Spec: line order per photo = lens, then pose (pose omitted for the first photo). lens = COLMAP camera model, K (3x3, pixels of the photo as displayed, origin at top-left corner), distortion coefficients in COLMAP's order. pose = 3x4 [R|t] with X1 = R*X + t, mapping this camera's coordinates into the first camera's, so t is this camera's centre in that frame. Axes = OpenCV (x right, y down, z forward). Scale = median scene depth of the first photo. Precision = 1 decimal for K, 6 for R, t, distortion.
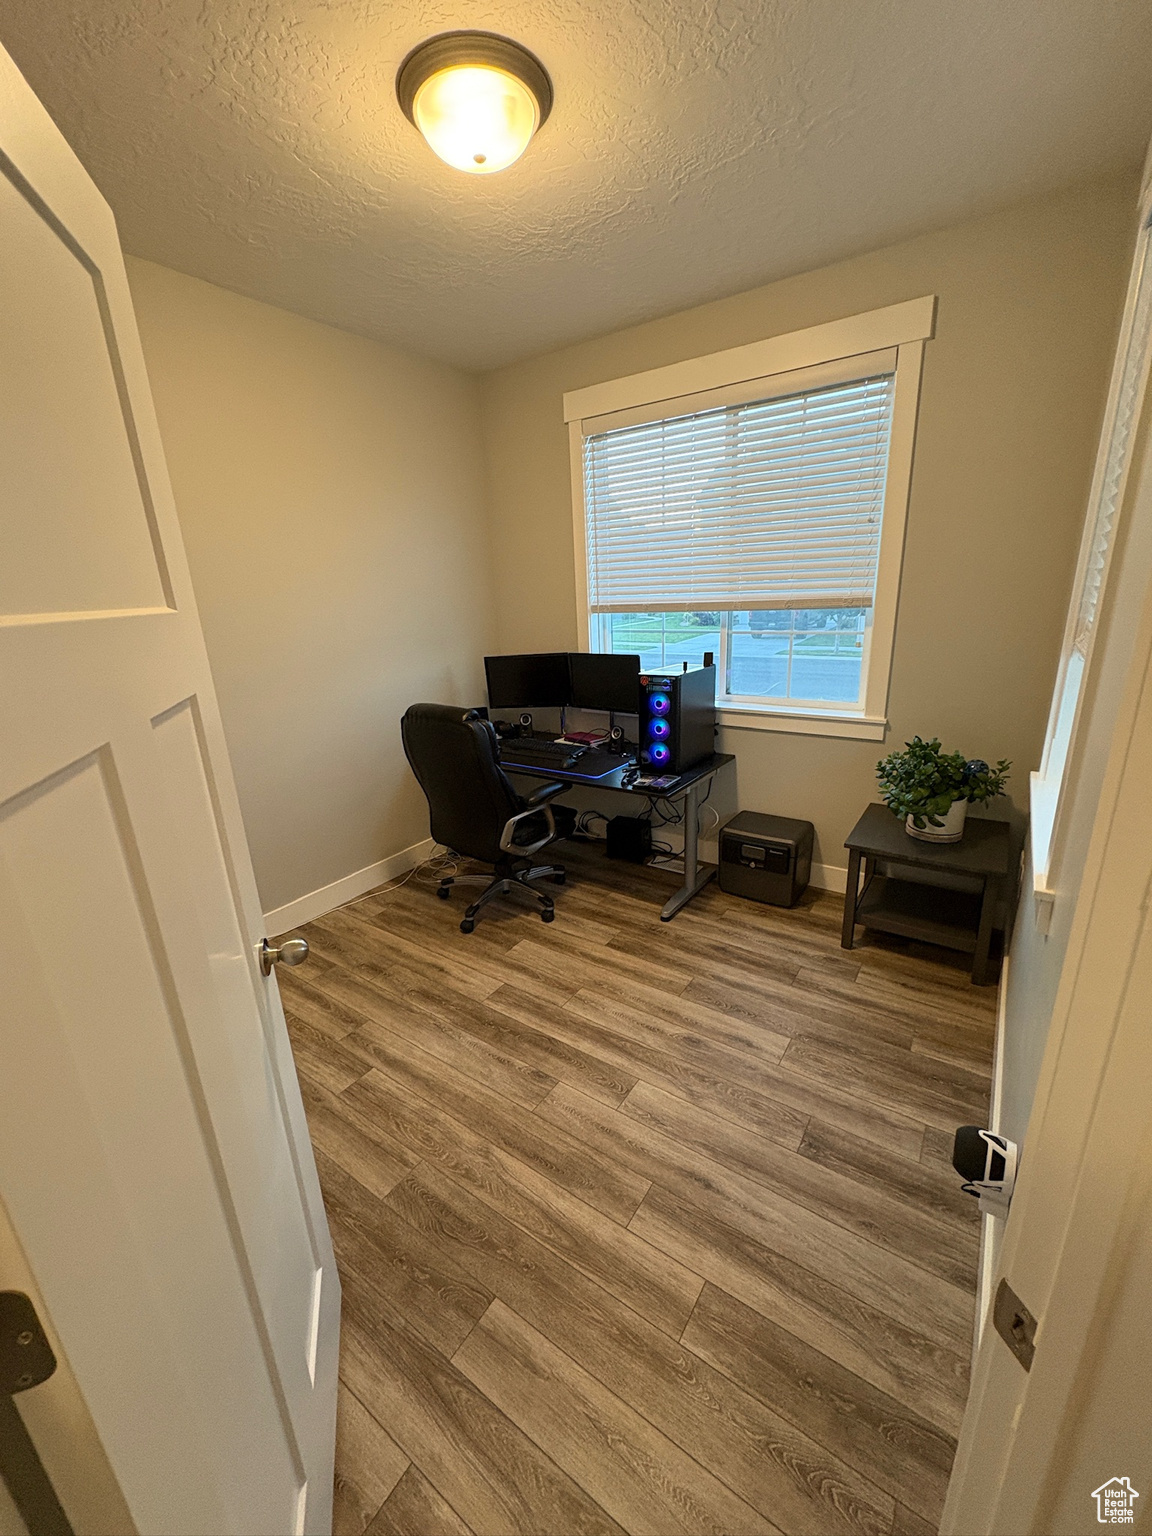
lens RADIAL K [[610.1, 0, 574.7], [0, 610.1, 771.1], [0, 0, 1]] dist [0.001356, 0.000074]
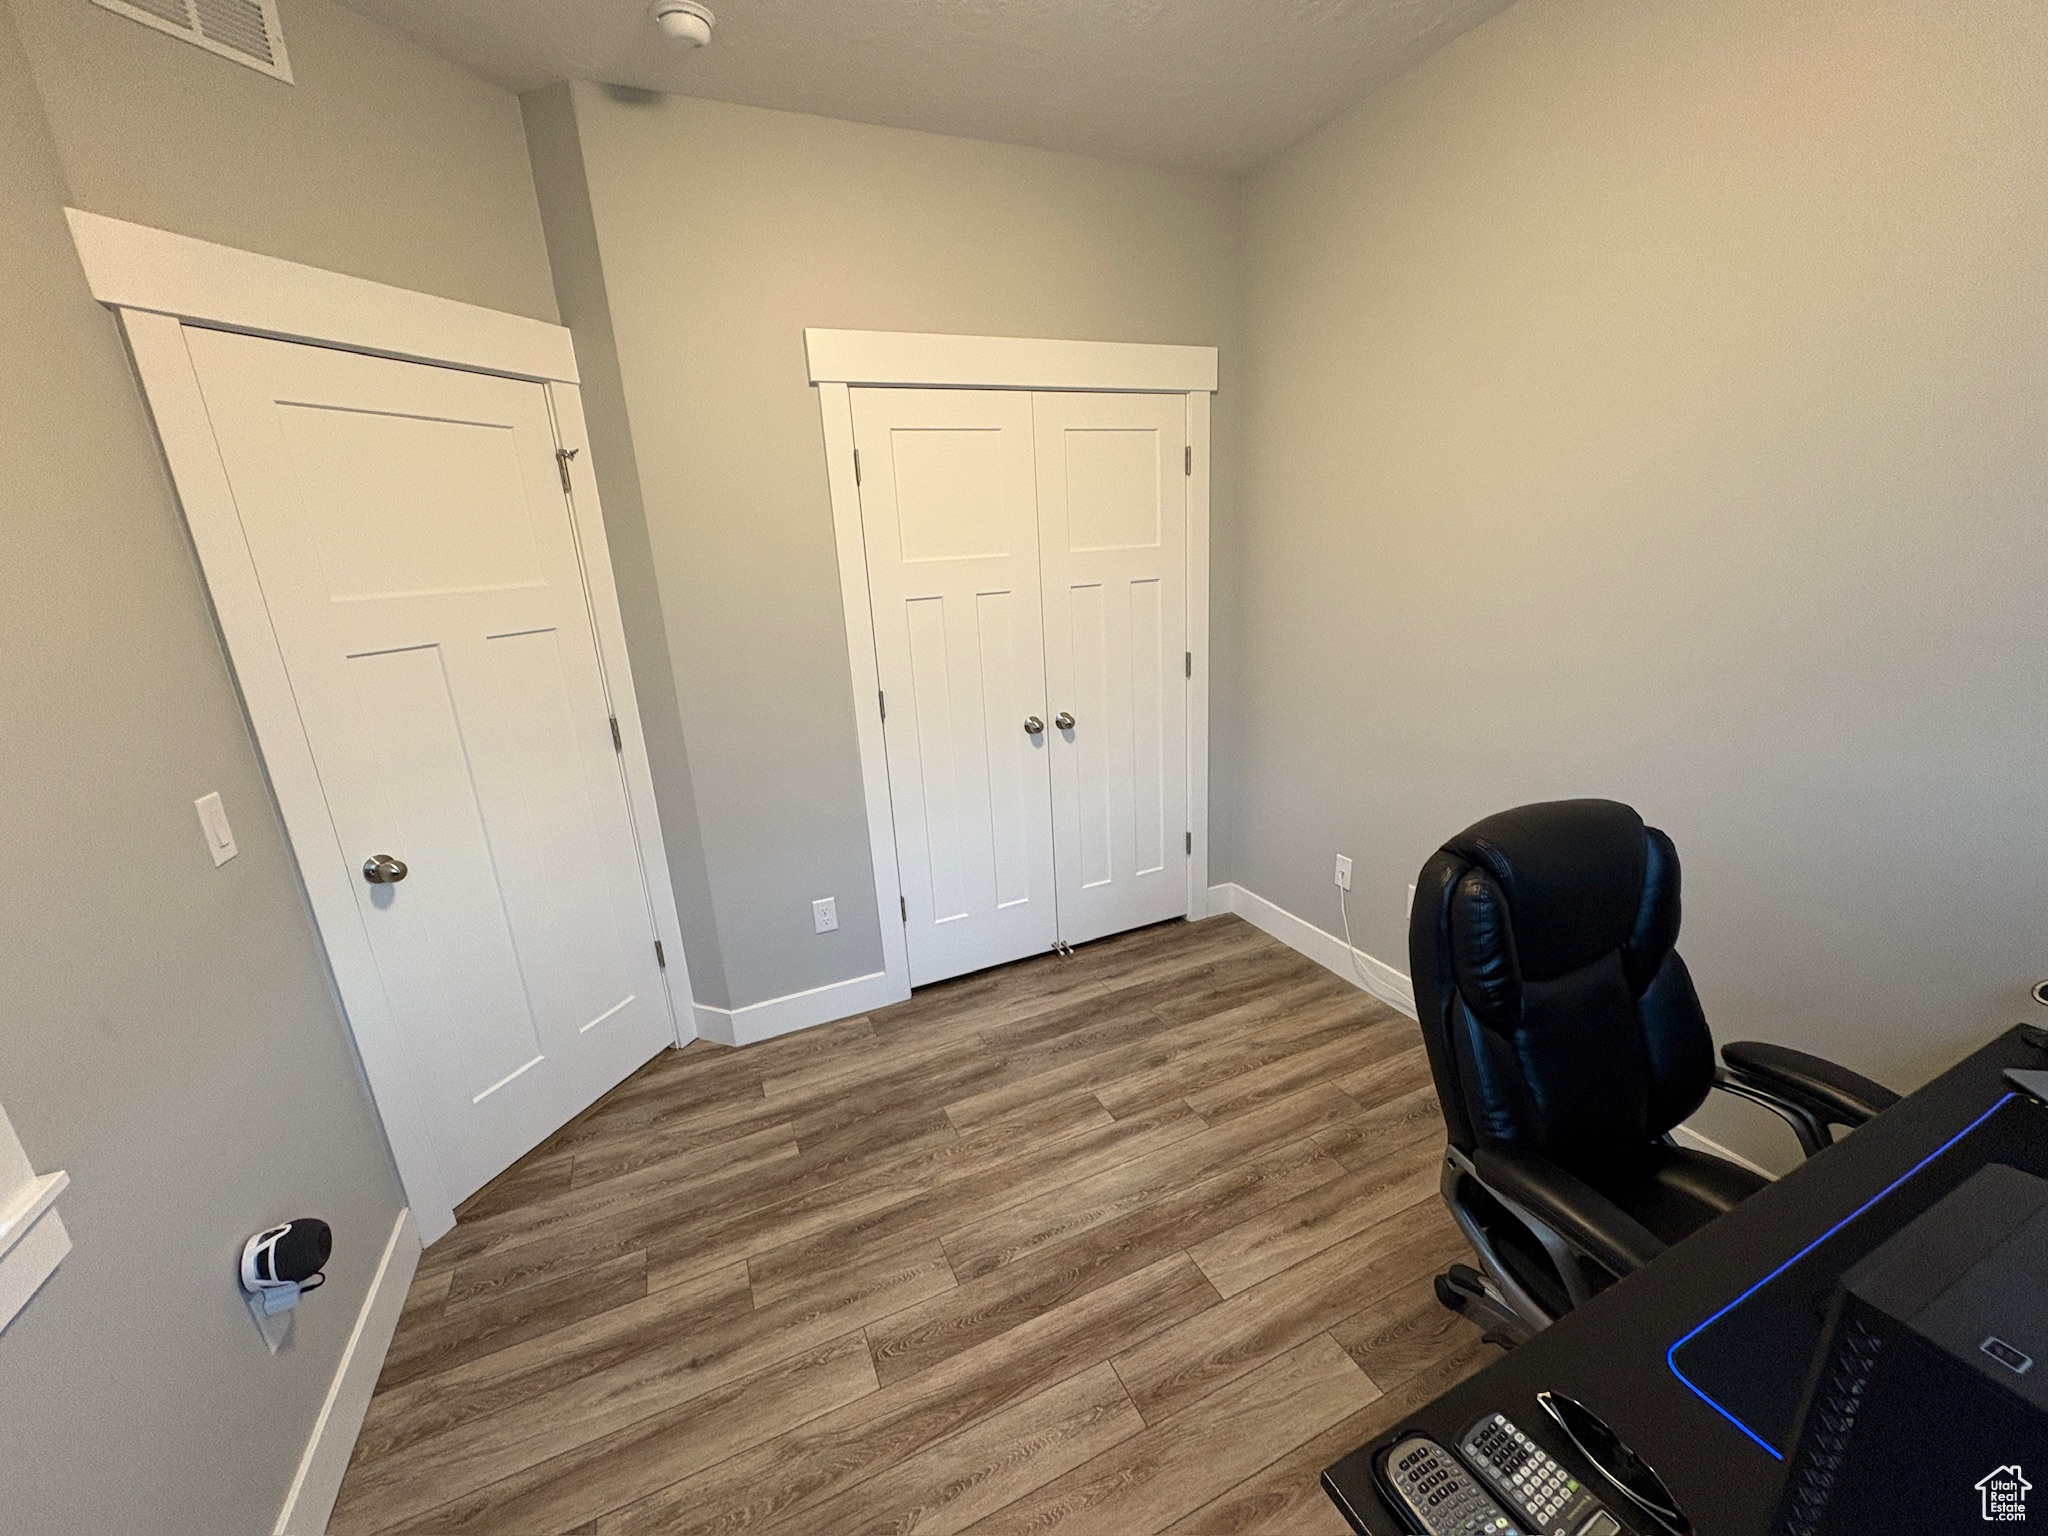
lens RADIAL K [[813.5, 0, 1027.5], [0, 813.5, 770.4], [0, 0, 1]] dist [0.001356, 0.000074]
pose [[-0.507515, 0.300544, -0.807528, 0.514920], [-0.172493, 0.882786, 0.436962, -0.423599], [0.844200, 0.361058, -0.396186, 1.261069]]
